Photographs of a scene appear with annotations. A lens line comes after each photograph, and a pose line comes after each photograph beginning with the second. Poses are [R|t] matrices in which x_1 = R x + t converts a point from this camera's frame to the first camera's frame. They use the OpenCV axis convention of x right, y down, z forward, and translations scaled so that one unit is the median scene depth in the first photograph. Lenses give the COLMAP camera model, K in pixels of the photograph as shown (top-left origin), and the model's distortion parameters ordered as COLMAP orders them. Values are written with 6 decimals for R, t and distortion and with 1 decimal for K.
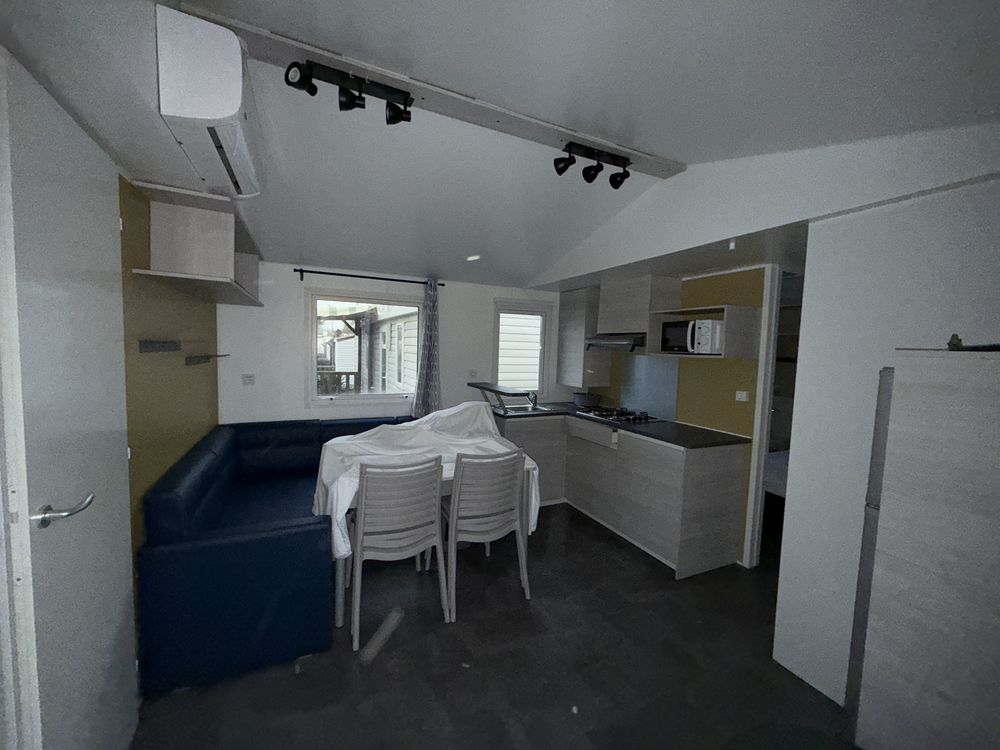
lens RADIAL K [[399.0, 0, 500.0], [0, 399.0, 375.0], [0, 0, 1]] dist [-0.001592, -0.000195]
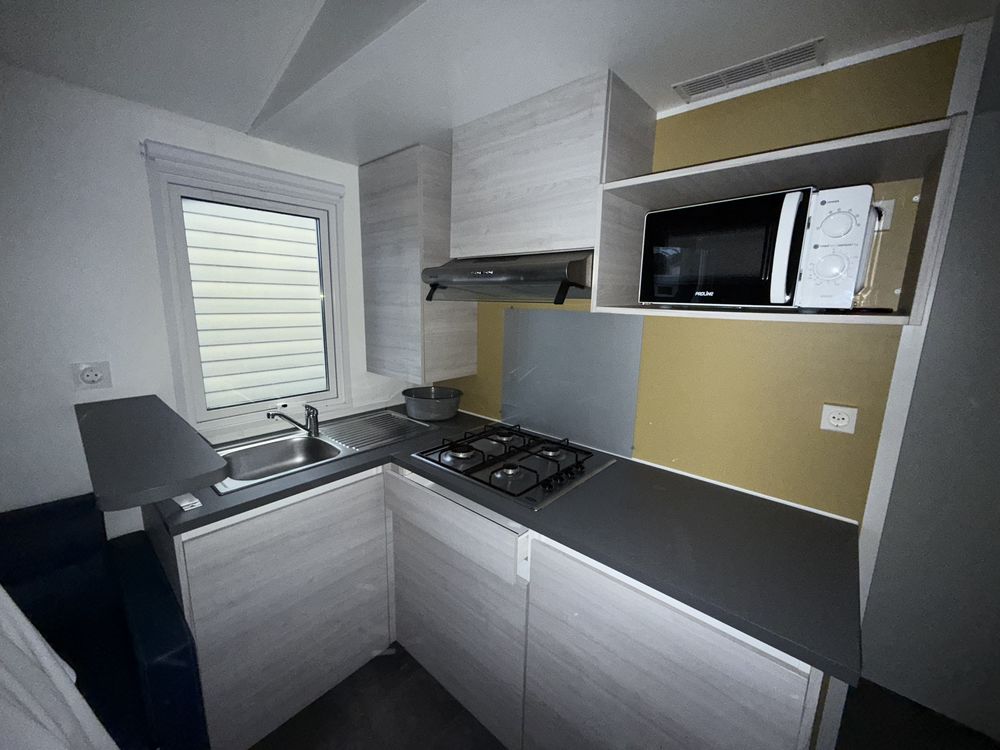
lens RADIAL K [[399.0, 0, 500.0], [0, 399.0, 375.0], [0, 0, 1]] dist [-0.001592, -0.000195]
pose [[0.920568, -0.084390, 0.381358, 0.133878], [0.034684, 0.990185, 0.135391, -0.042570], [-0.389040, -0.111410, 0.914459, 0.640288]]
